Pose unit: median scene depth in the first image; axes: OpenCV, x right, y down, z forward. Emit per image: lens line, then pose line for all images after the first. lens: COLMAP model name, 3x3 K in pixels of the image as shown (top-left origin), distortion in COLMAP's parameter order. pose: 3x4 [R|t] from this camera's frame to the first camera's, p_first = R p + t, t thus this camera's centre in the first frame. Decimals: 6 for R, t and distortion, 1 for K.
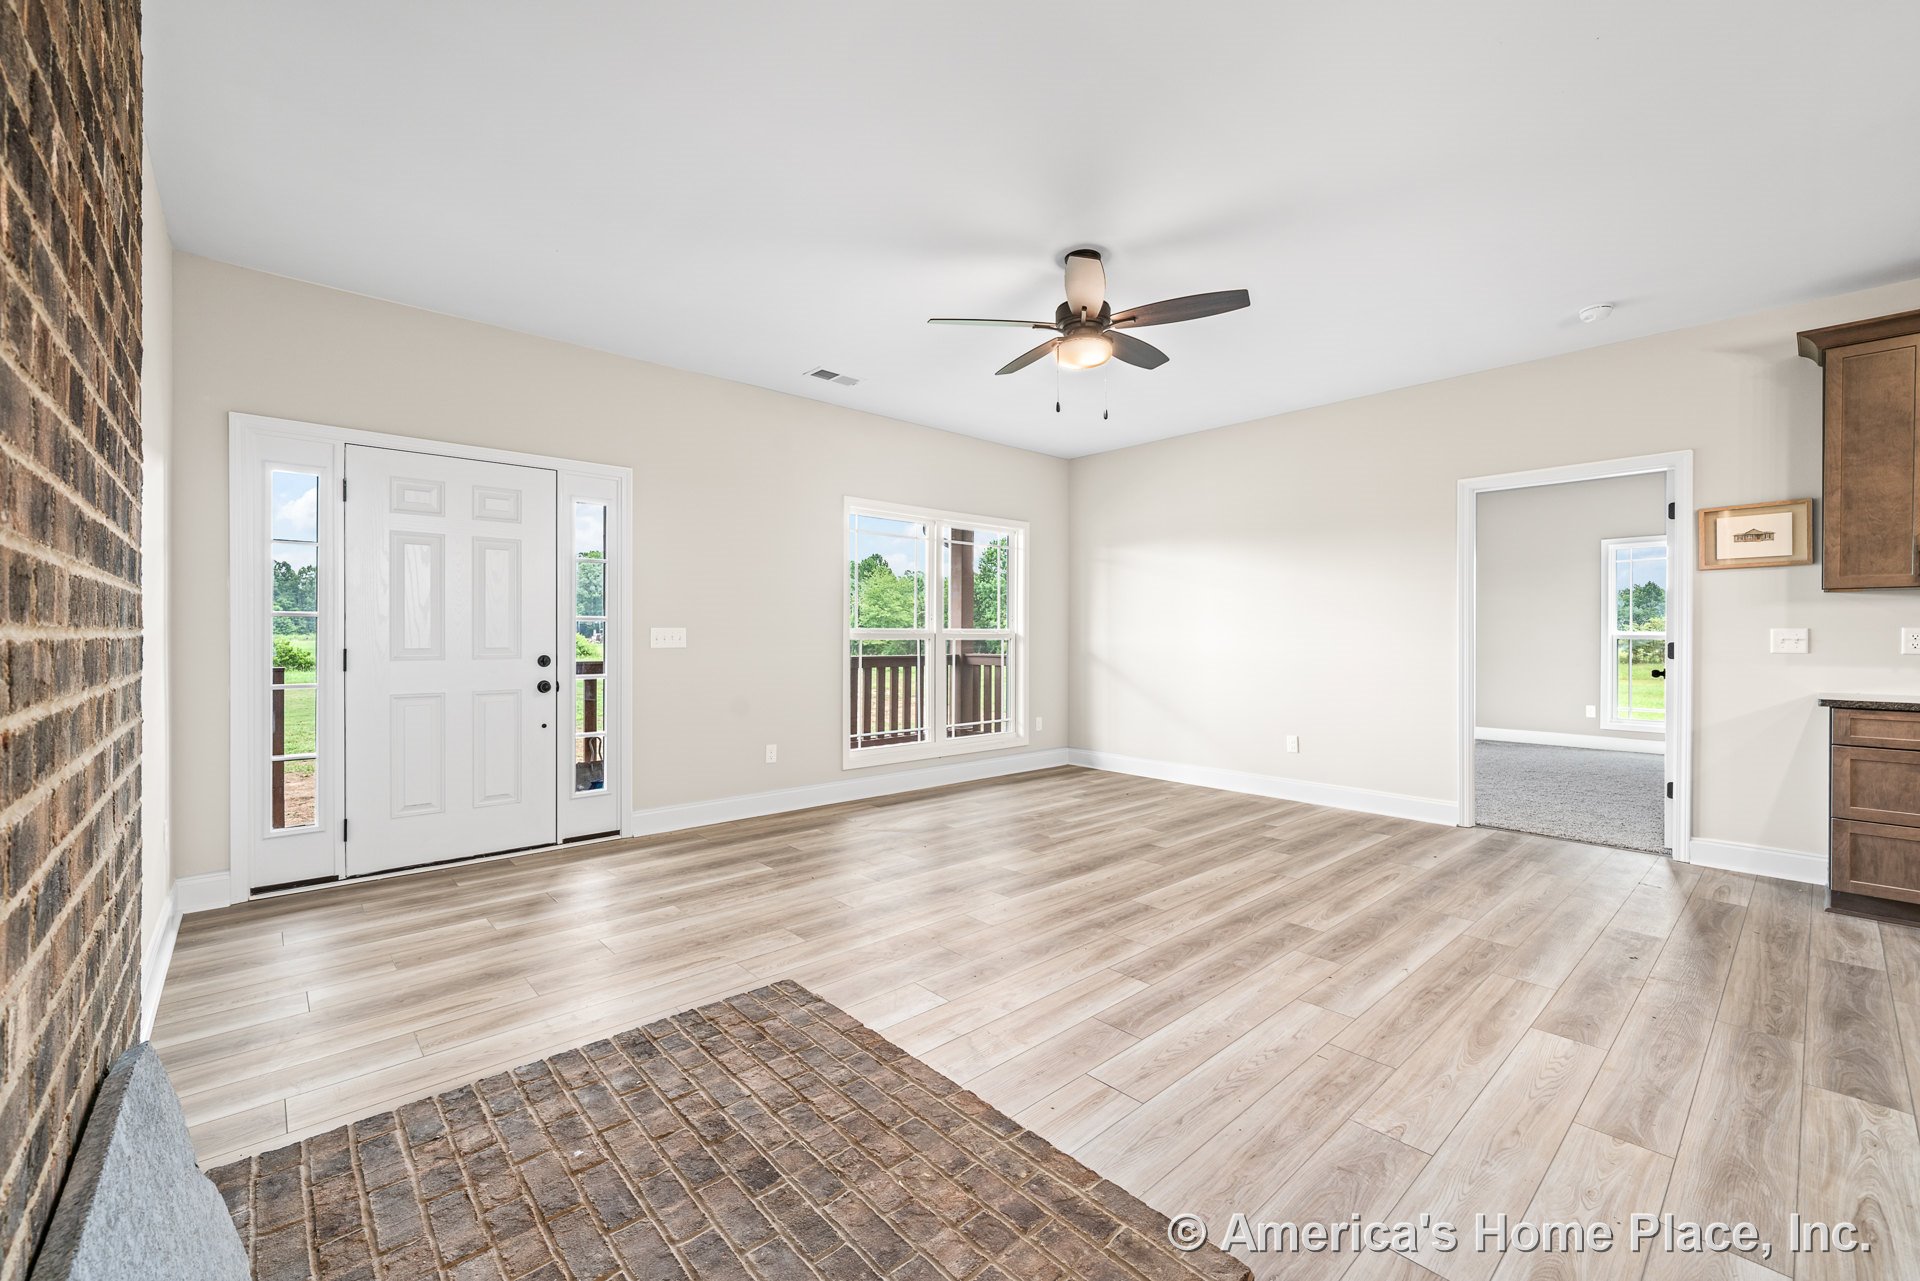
lens RADIAL K [[777.0, 0, 939.2], [0, 777.0, 637.7], [0, 0, 1]] dist [-0.000385, 0.000001]
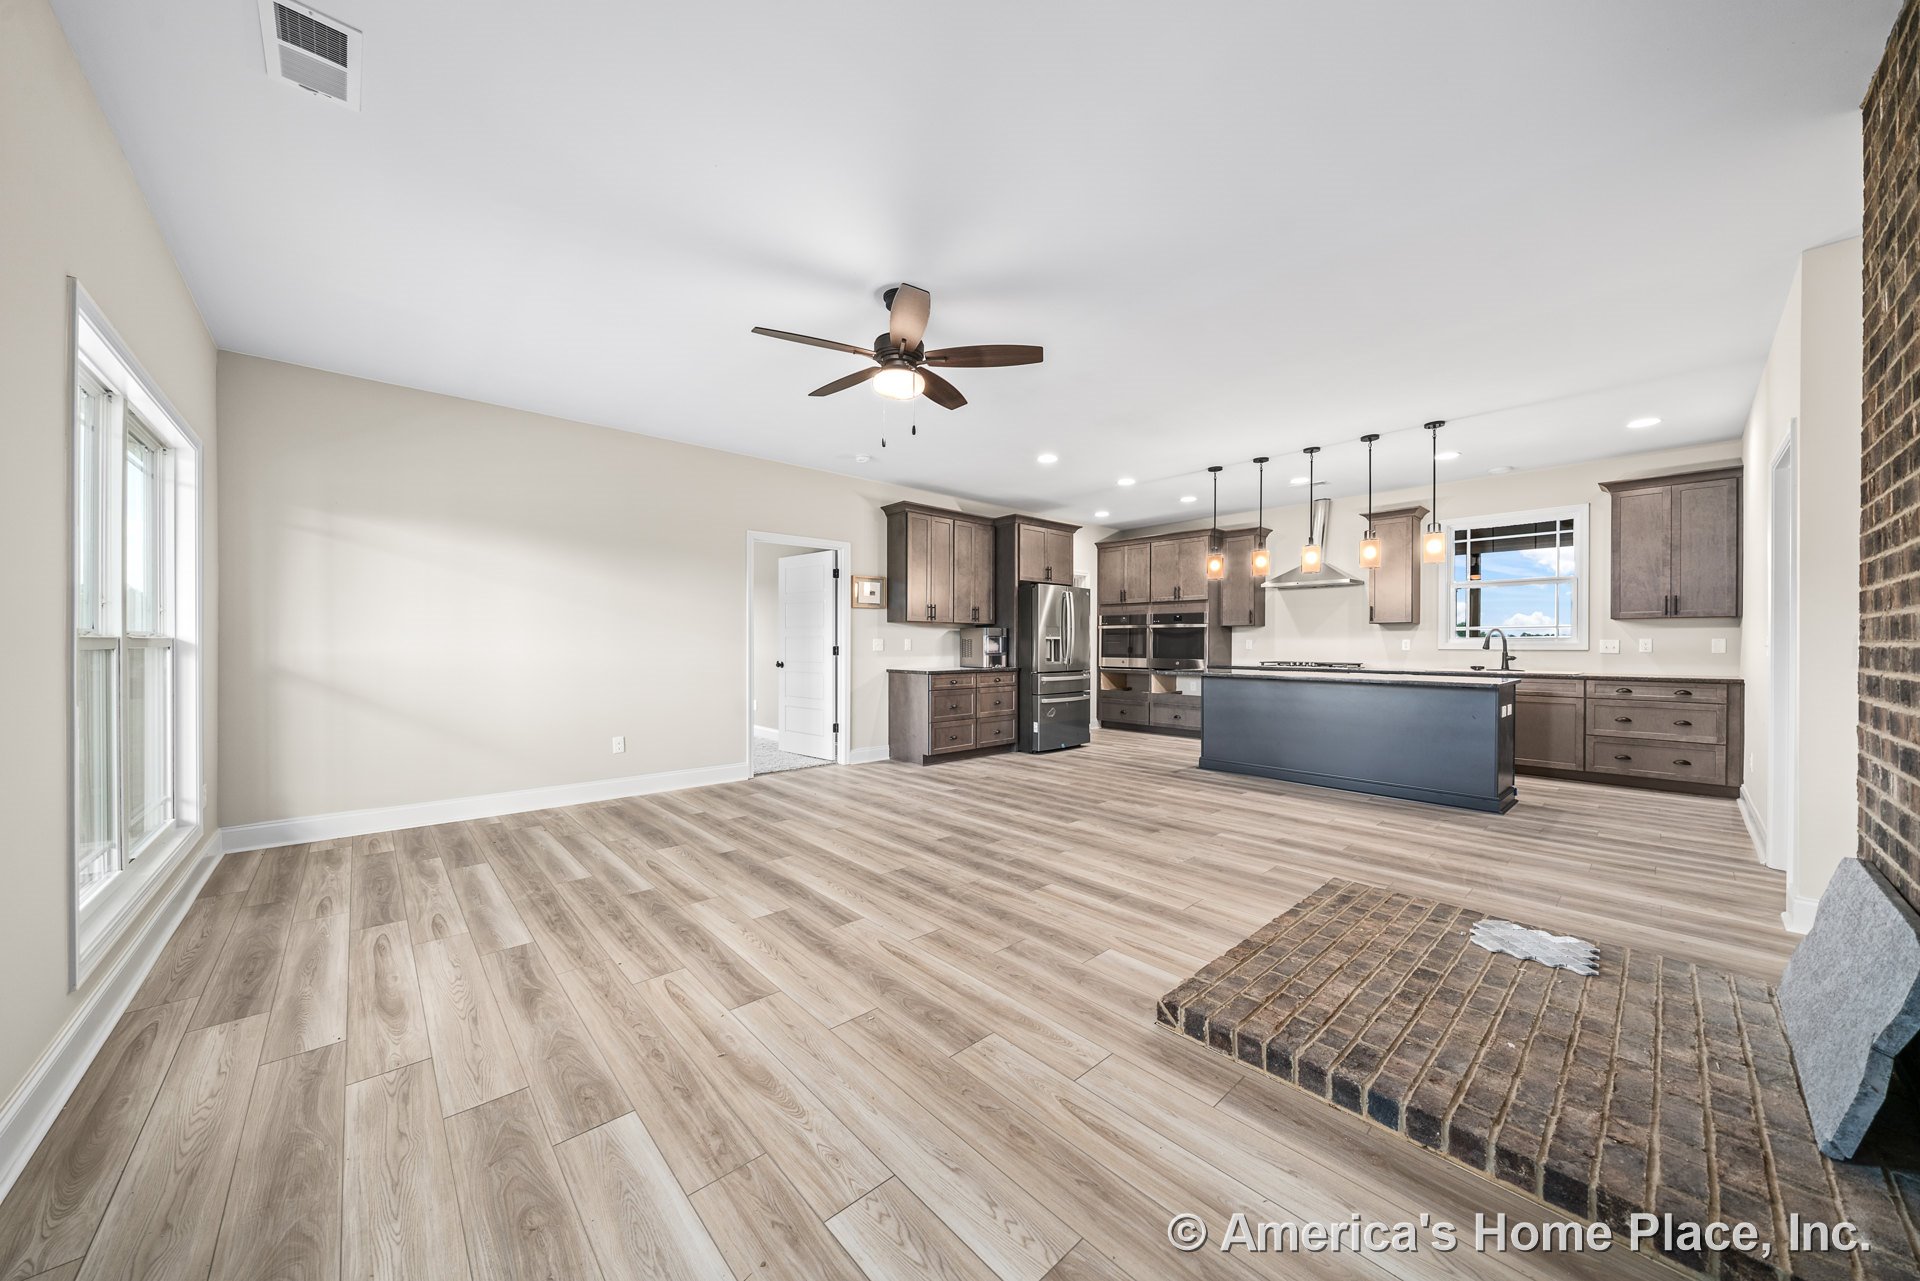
lens RADIAL K [[657.8, 0, 951.6], [0, 657.8, 646.3], [0, 0, 1]] dist [-0.001064, -0.000150]
pose [[-0.013742, -0.006591, 0.999884, -0.776053], [0.000376, 0.999978, 0.006597, -0.004680], [-0.999906, 0.000467, -0.013739, 0.980969]]
